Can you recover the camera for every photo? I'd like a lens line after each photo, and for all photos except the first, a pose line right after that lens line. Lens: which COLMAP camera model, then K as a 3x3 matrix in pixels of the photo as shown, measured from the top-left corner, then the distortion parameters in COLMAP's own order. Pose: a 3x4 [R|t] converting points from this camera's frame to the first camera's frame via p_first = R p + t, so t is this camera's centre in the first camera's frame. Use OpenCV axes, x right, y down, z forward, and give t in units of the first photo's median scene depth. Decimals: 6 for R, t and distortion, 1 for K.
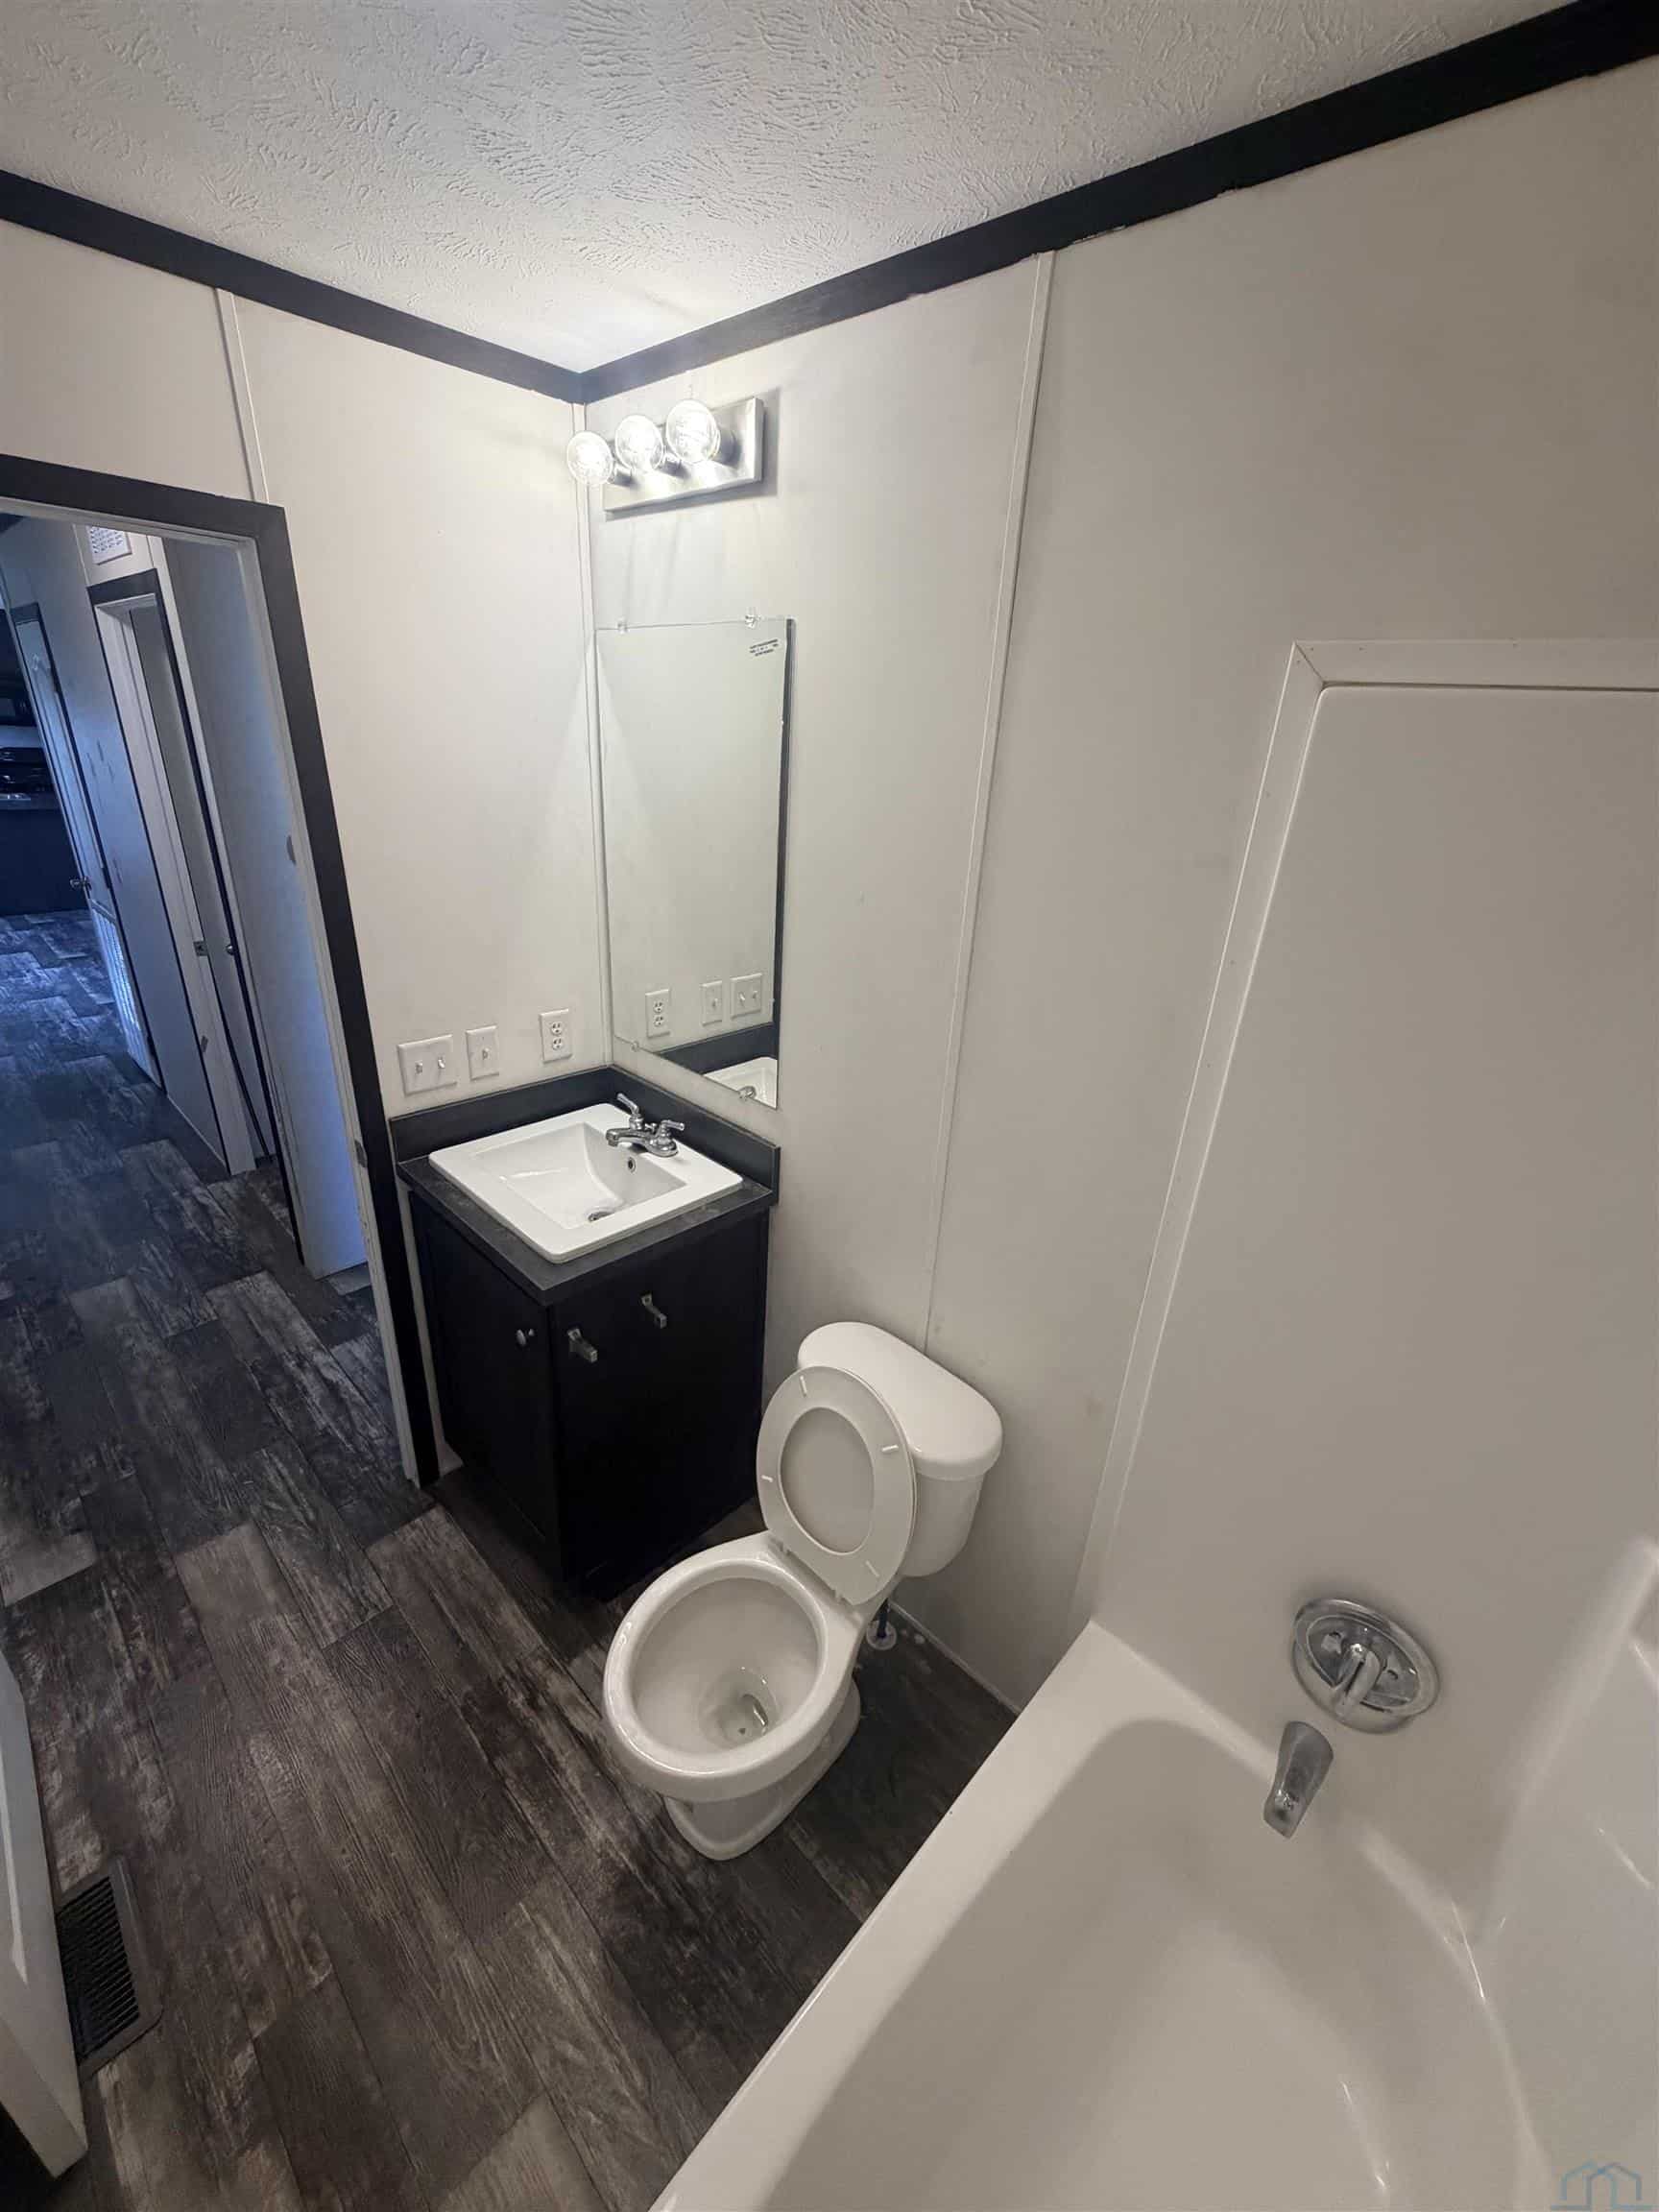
lens RADIAL K [[878.5, 0, 824.7], [0, 878.5, 1099.3], [0, 0, 1]] dist [0.000536, 0.000018]
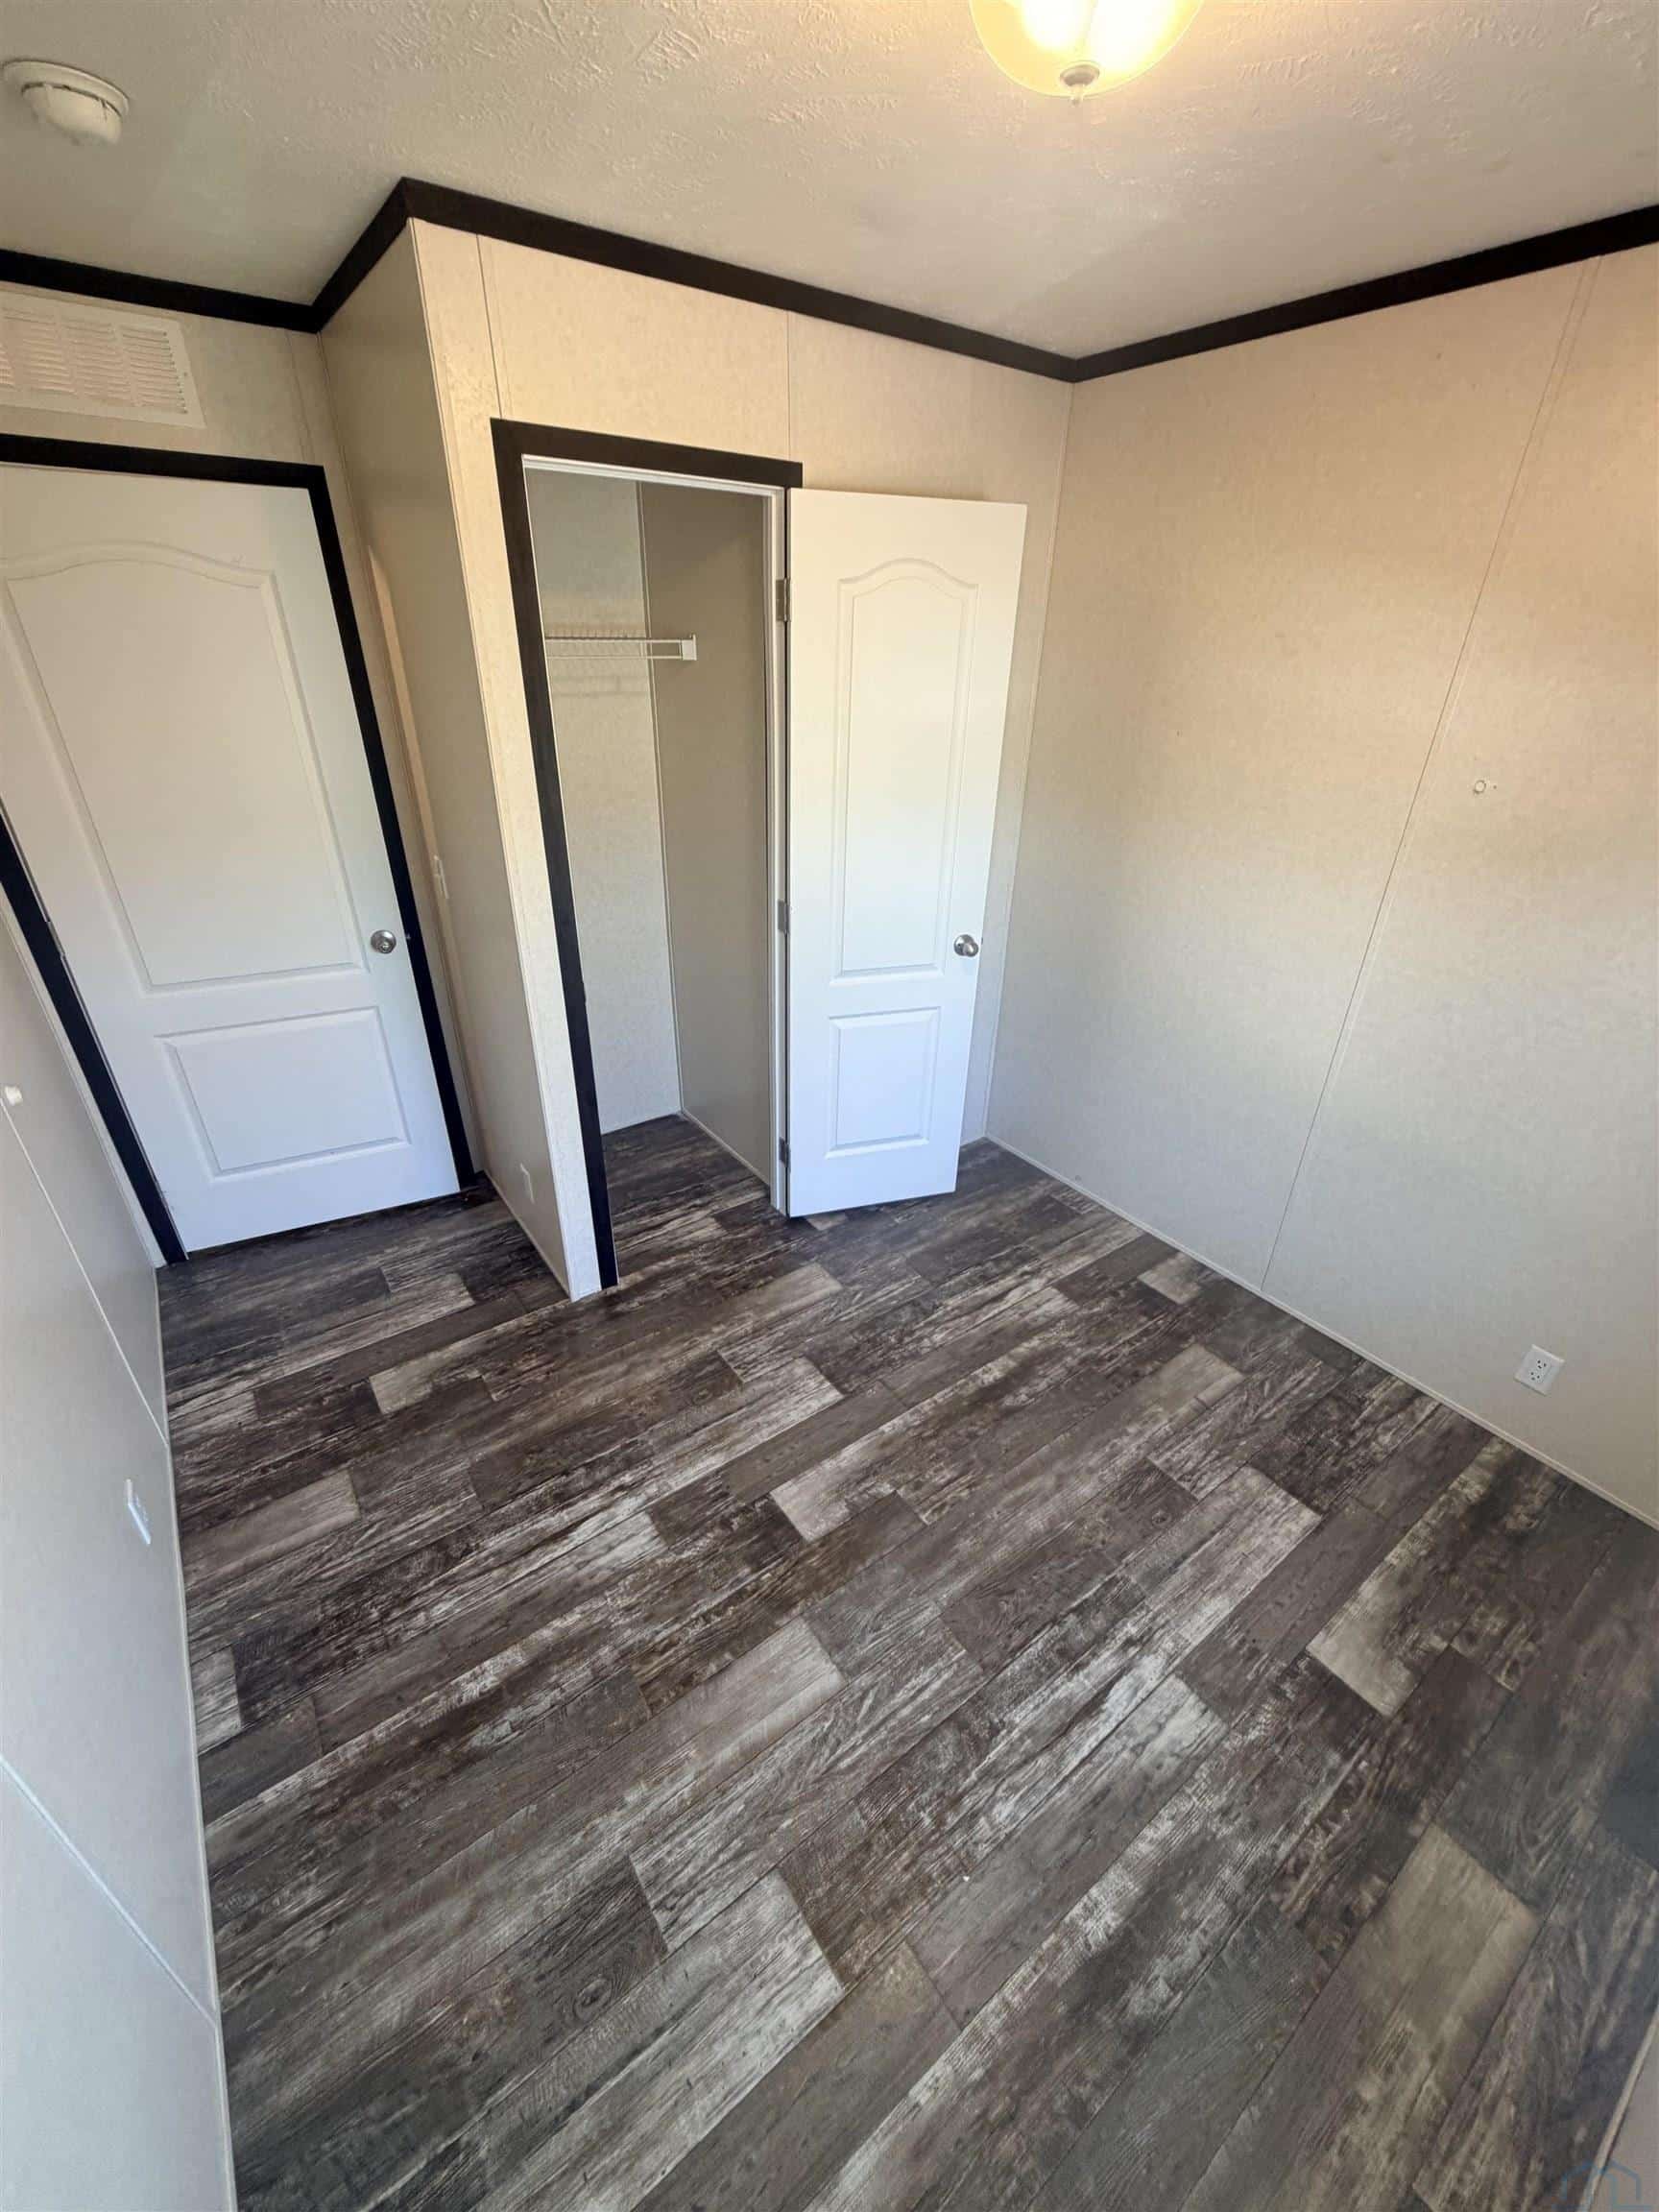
lens RADIAL K [[878.5, 0, 828.6], [0, 878.5, 1097.9], [0, 0, 1]] dist [0.000536, 0.000018]
pose [[-0.172118, 0.412715, -0.894451, 0.399176], [-0.410790, 0.795211, 0.445972, -0.116469], [0.895336, 0.444191, 0.032669, 0.430910]]
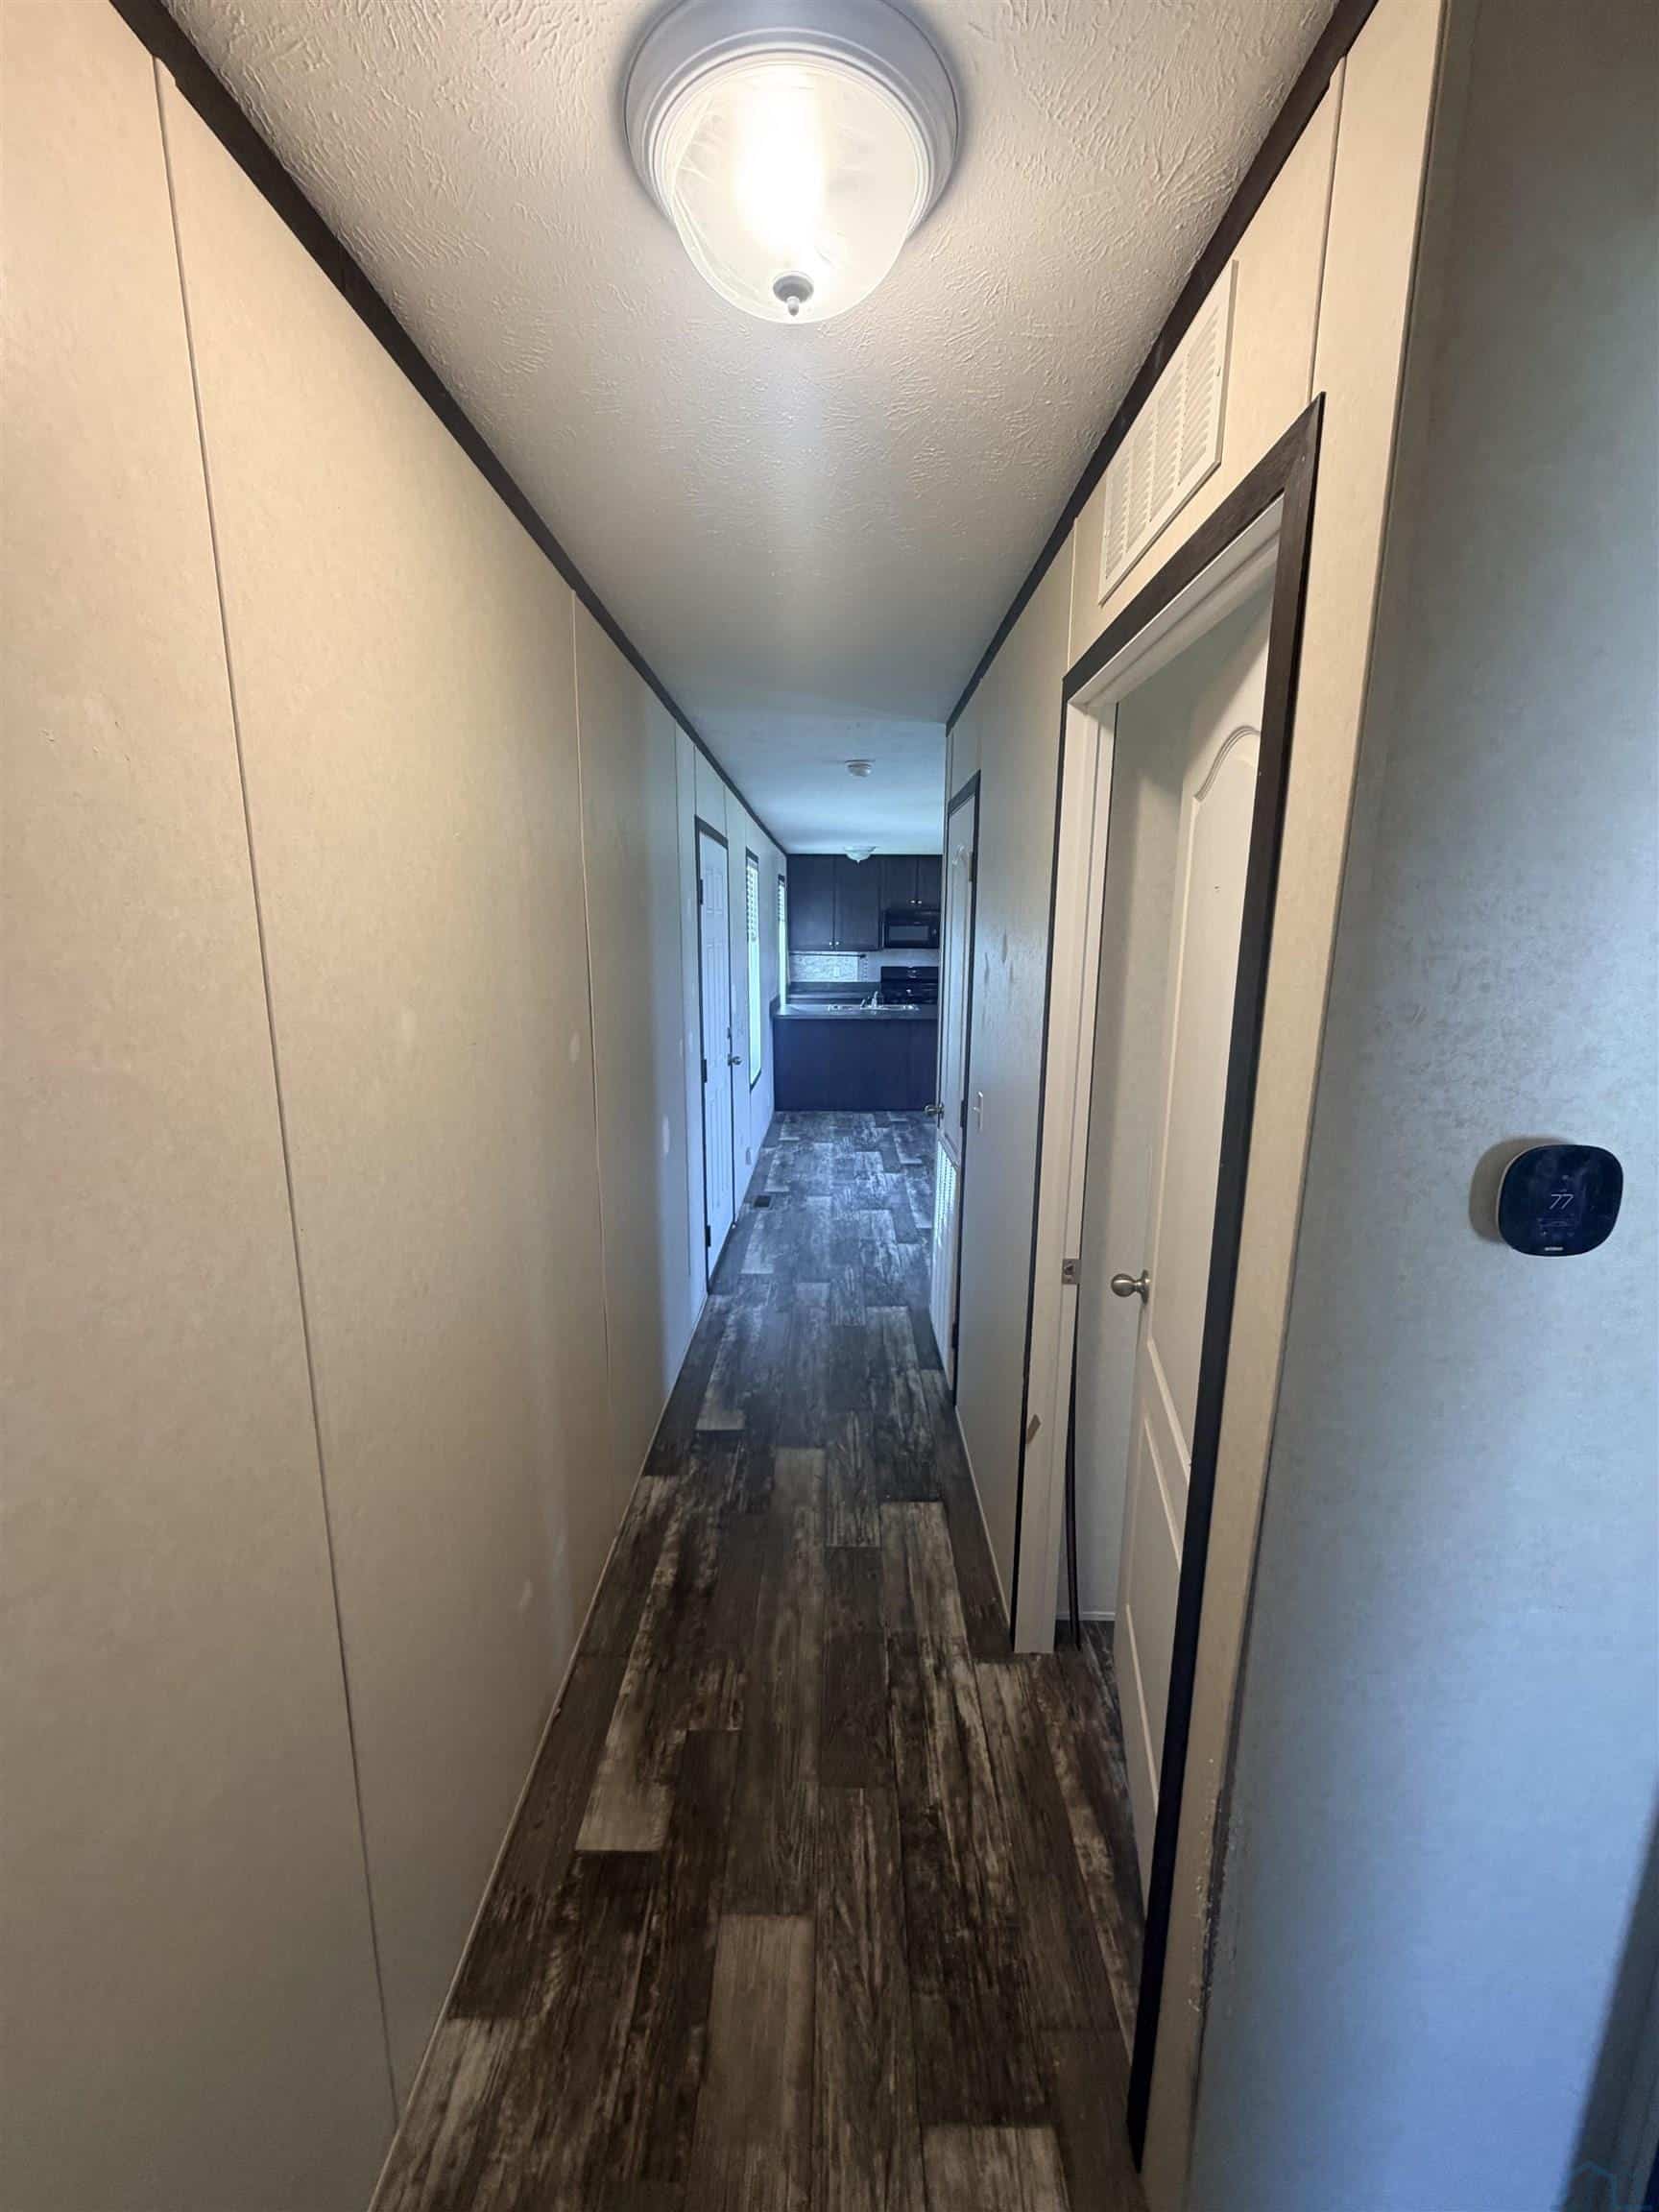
lens RADIAL K [[878.5, 0, 827.3], [0, 878.5, 1092.0], [0, 0, 1]] dist [0.000536, 0.000018]
pose [[0.685471, 0.082979, -0.723356, 0.358478], [-0.254142, 0.958267, -0.130905, 0.176659], [0.682306, 0.273567, 0.677953, -0.068823]]
